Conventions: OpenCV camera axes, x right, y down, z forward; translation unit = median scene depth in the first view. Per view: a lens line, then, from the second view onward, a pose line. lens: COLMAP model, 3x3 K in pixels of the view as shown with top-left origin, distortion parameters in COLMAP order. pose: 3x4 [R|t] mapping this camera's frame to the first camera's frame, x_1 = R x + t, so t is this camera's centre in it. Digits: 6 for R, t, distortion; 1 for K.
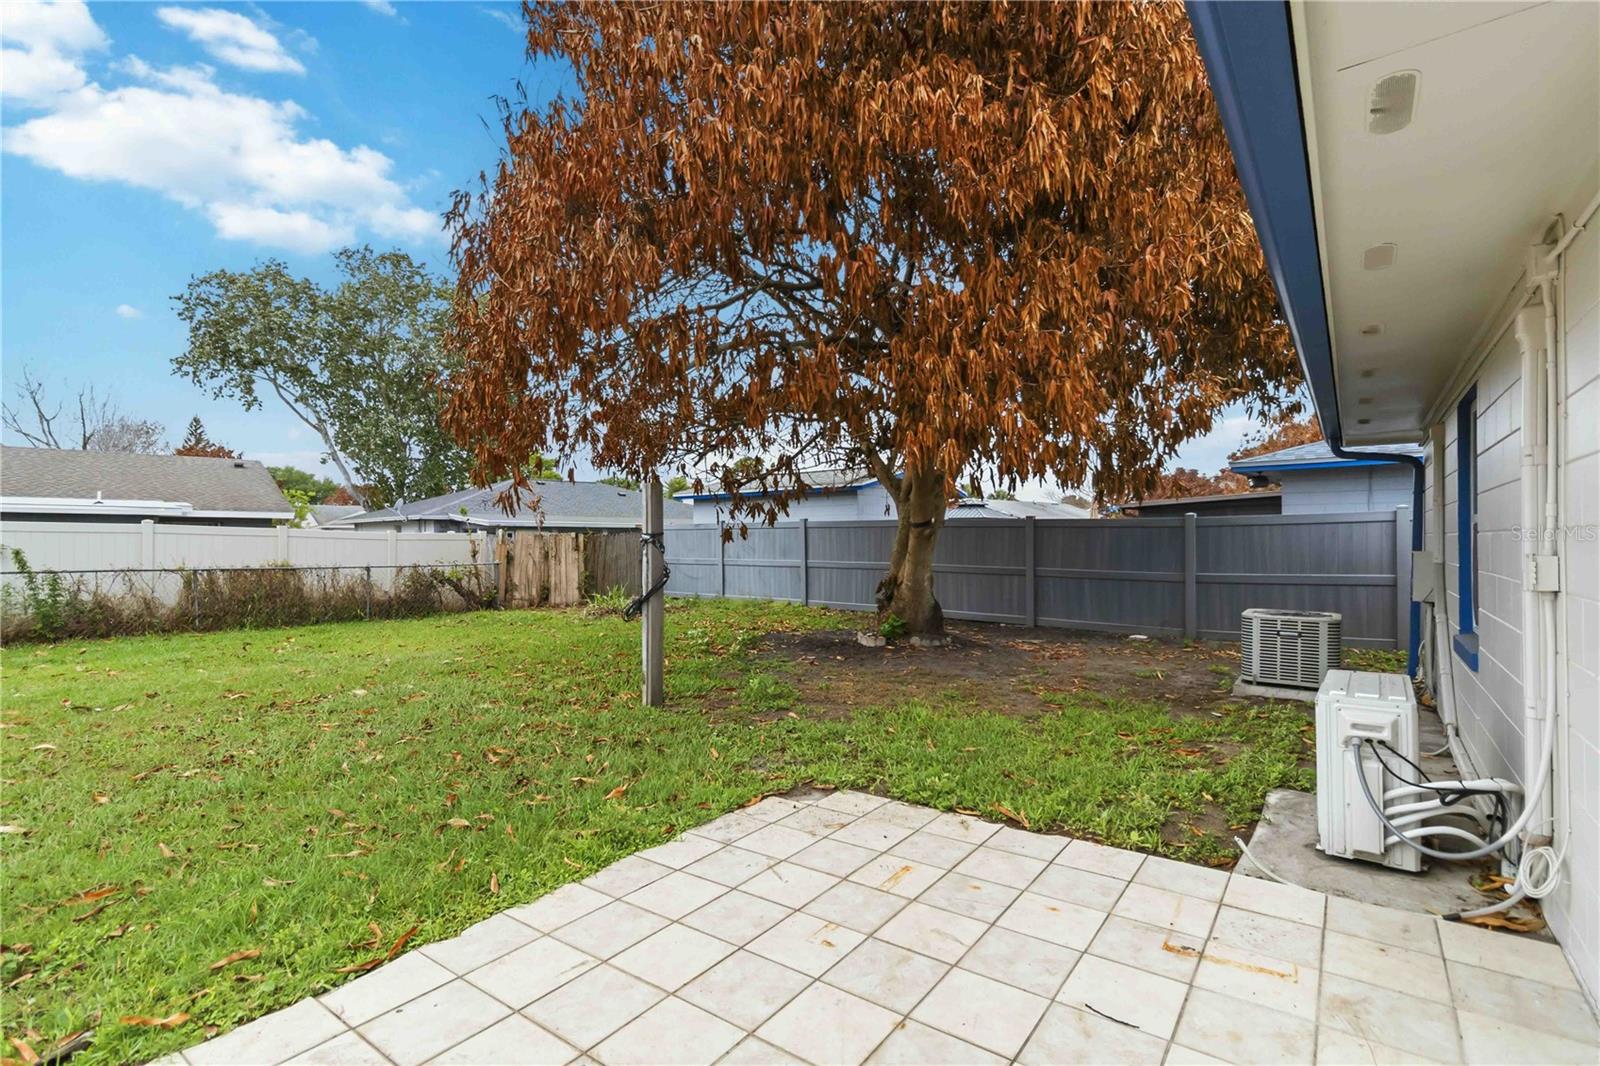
lens RADIAL K [[783.2, 0, 796.8], [0, 783.2, 535.4], [0, 0, 1]] dist [0.002361, -0.000589]
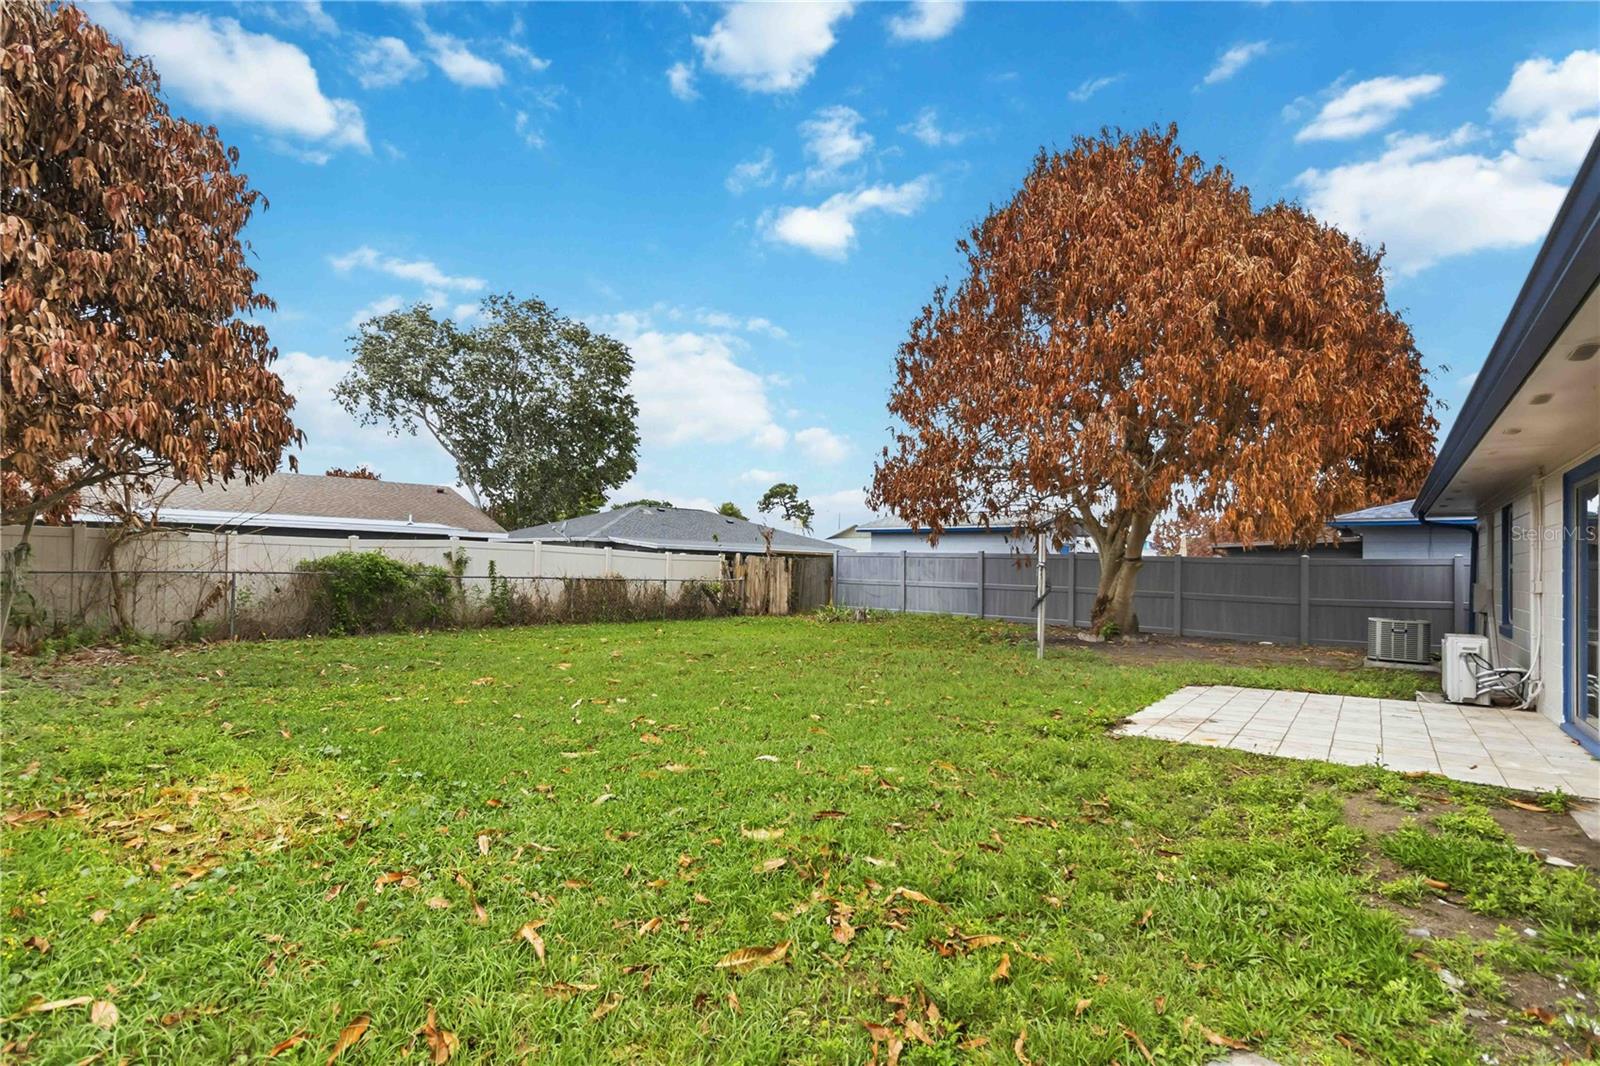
lens RADIAL K [[783.2, 0, 823.4], [0, 783.2, 550.3], [0, 0, 1]] dist [0.002361, -0.000589]
pose [[0.999672, 0.025617, 0.000136, -0.317883], [-0.025612, 0.999559, -0.015050, 0.004124], [-0.000522, 0.015042, 0.999887, -0.357020]]
